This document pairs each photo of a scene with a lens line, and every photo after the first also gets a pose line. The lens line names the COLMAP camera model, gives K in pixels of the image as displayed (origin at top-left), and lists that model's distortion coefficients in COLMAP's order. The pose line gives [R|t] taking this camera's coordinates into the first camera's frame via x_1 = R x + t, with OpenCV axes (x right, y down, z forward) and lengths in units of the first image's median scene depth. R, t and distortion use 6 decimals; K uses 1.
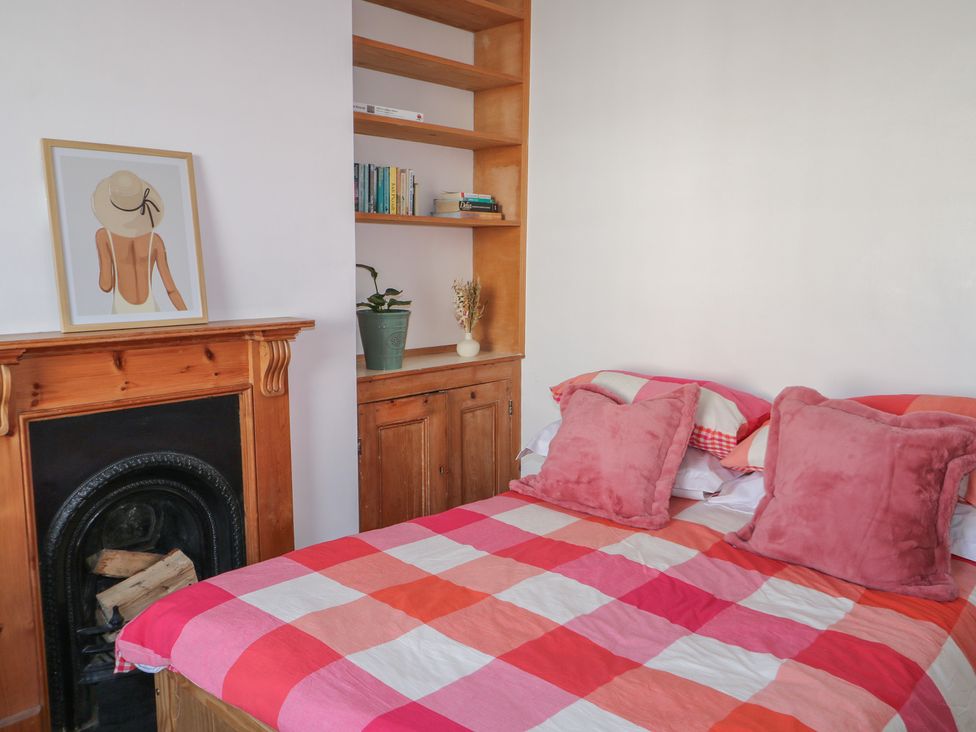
lens RADIAL K [[801.8, 0, 487.9], [0, 801.8, 366.9], [0, 0, 1]] dist [0.022799, -0.009169]
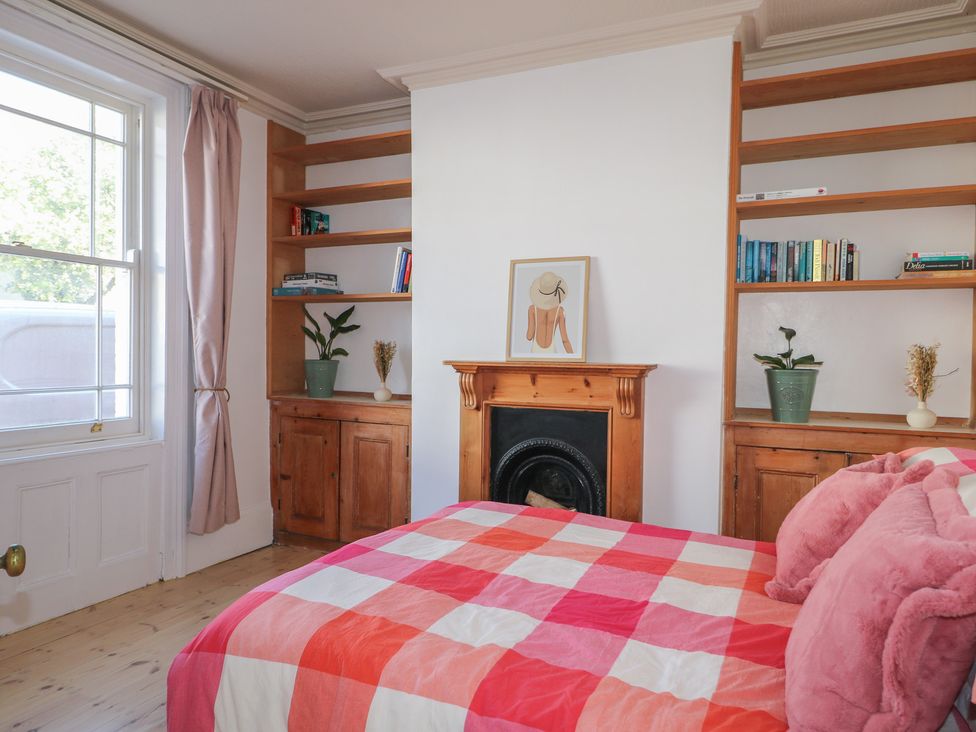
lens RADIAL K [[660.8, 0, 487.6], [0, 660.8, 366.1], [0, 0, 1]] dist [0.006815, -0.001089]
pose [[0.304718, 0.024594, -0.952125, 0.829559], [-0.143271, 0.989475, -0.020294, 0.005795], [0.941605, 0.142595, 0.305034, 0.444923]]
